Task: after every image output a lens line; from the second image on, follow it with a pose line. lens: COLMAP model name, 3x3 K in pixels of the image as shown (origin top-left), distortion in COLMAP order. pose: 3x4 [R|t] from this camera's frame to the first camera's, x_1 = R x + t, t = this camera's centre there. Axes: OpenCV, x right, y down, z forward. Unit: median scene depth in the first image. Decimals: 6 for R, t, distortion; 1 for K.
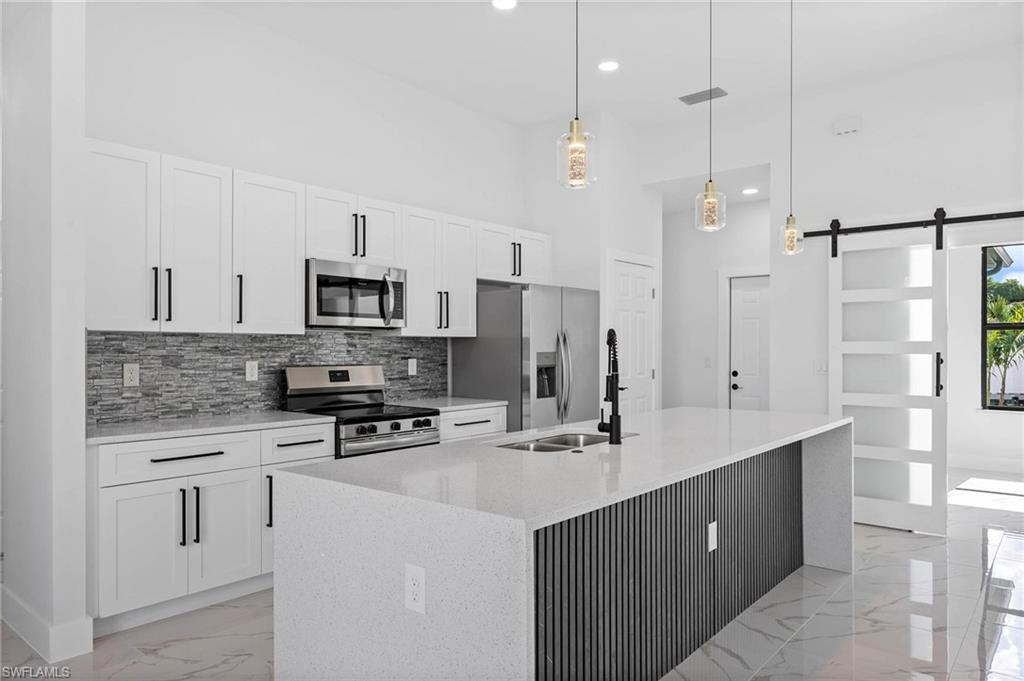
lens RADIAL K [[675.8, 0, 513.7], [0, 675.8, 347.9], [0, 0, 1]] dist [-0.004788, -0.001004]
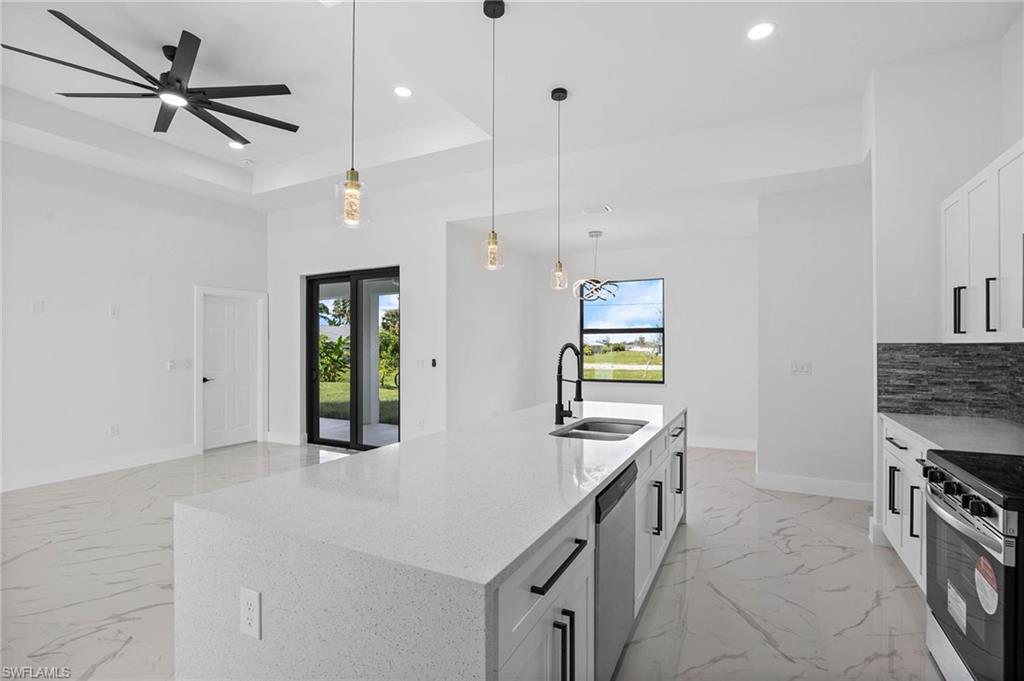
lens RADIAL K [[468.7, 0, 517.0], [0, 468.7, 346.6], [0, 0, 1]] dist [-0.011510, 0.000578]
pose [[-0.975115, 0.000060, -0.221698, 0.306680], [0.000263, 1.000000, -0.000887, -0.014291], [0.221698, -0.000923, -0.975115, 1.298559]]
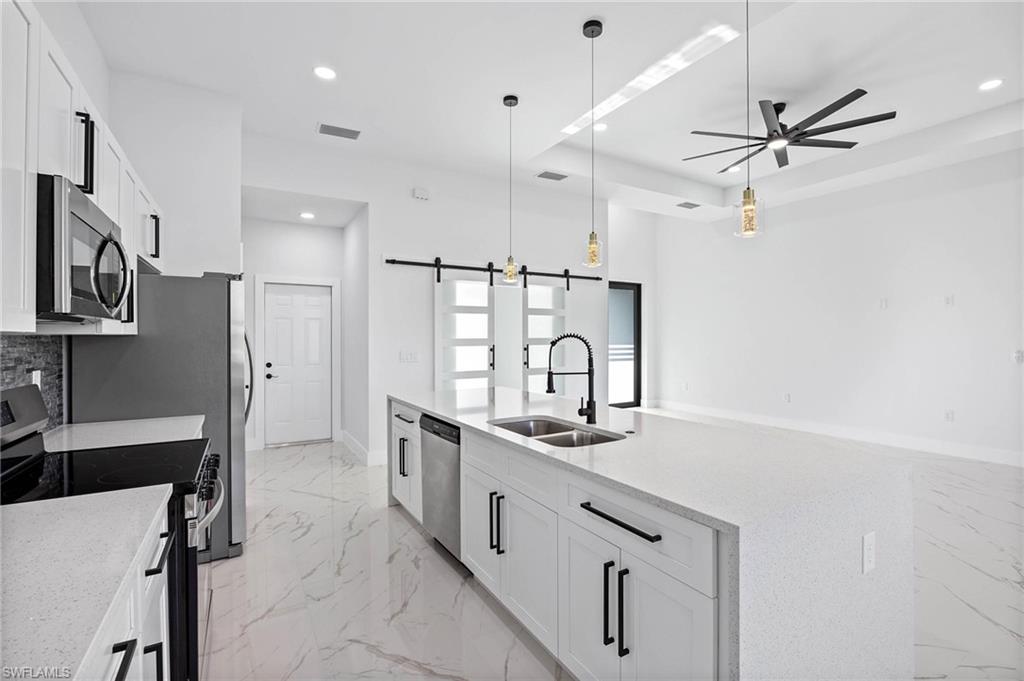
lens RADIAL K [[463.0, 0, 513.2], [0, 463.0, 336.8], [0, 0, 1]] dist [-0.013450, 0.000647]
pose [[0.334000, -0.001416, 0.942572, -0.482523], [0.004481, 0.999990, -0.000085, -0.015127], [-0.942563, 0.004252, 0.334003, 0.563410]]
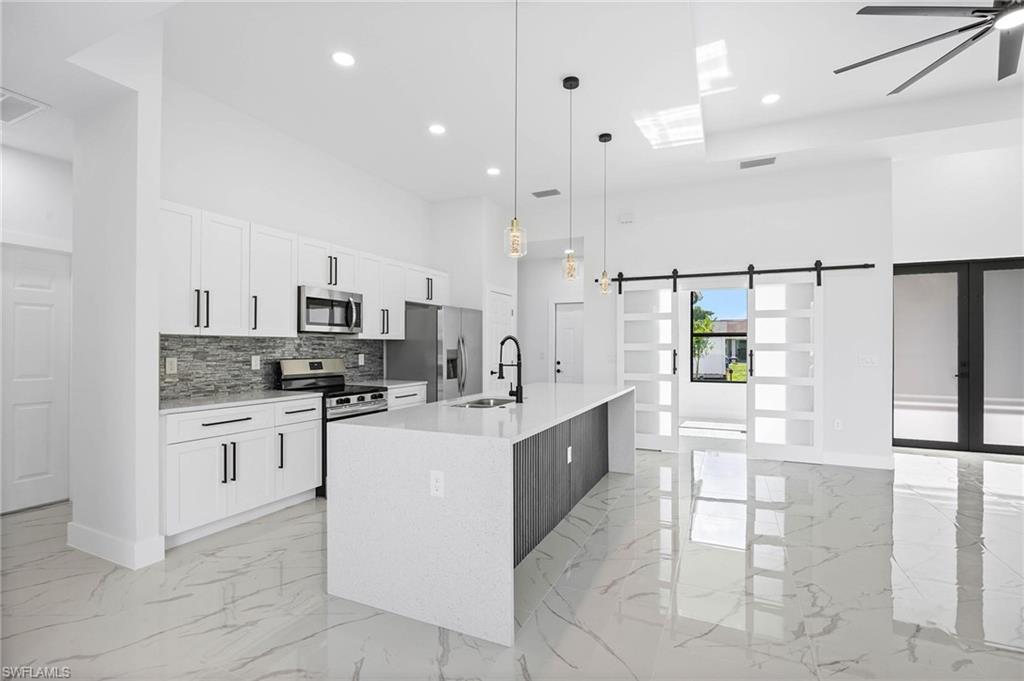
lens RADIAL K [[468.4, 0, 513.4], [0, 468.4, 344.4], [0, 0, 1]] dist [-0.014305, 0.001015]
pose [[0.965765, 0.002655, 0.259406, -0.115178], [-0.001291, 0.999984, -0.005429, 0.000273], [-0.259416, 0.004908, 0.965753, -0.095956]]
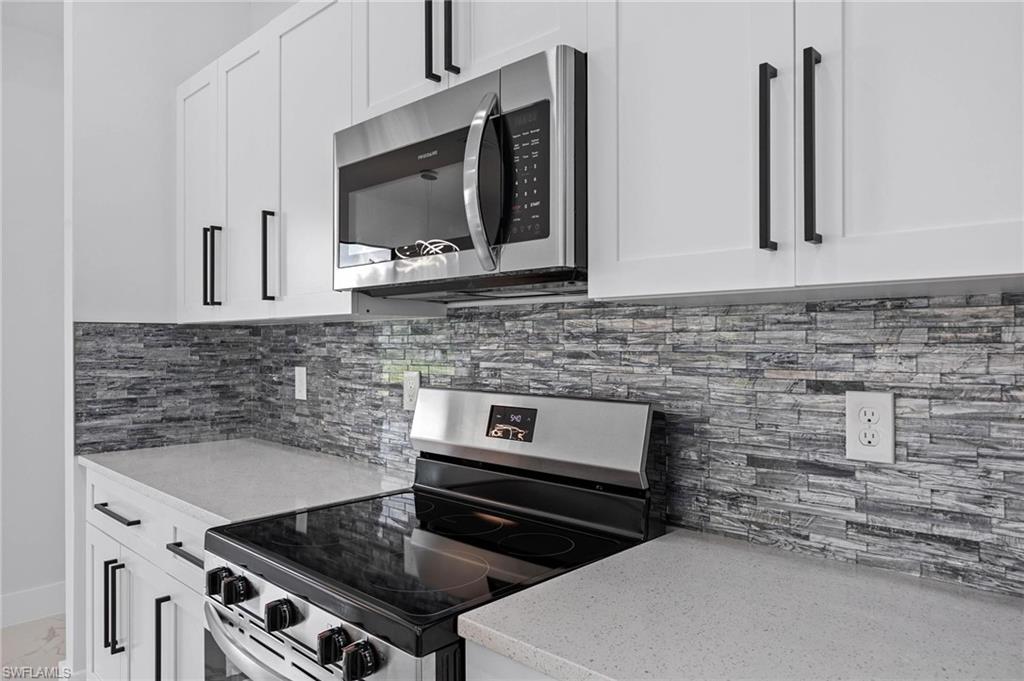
lens RADIAL K [[688.1, 0, 513.6], [0, 688.1, 337.7], [0, 0, 1]] dist [0.000943, -0.000935]
pose [[-0.071230, -0.005940, -0.997442, 0.115973], [0.004376, 0.999971, -0.006268, -0.001765], [0.997450, -0.004811, -0.071202, 1.098252]]
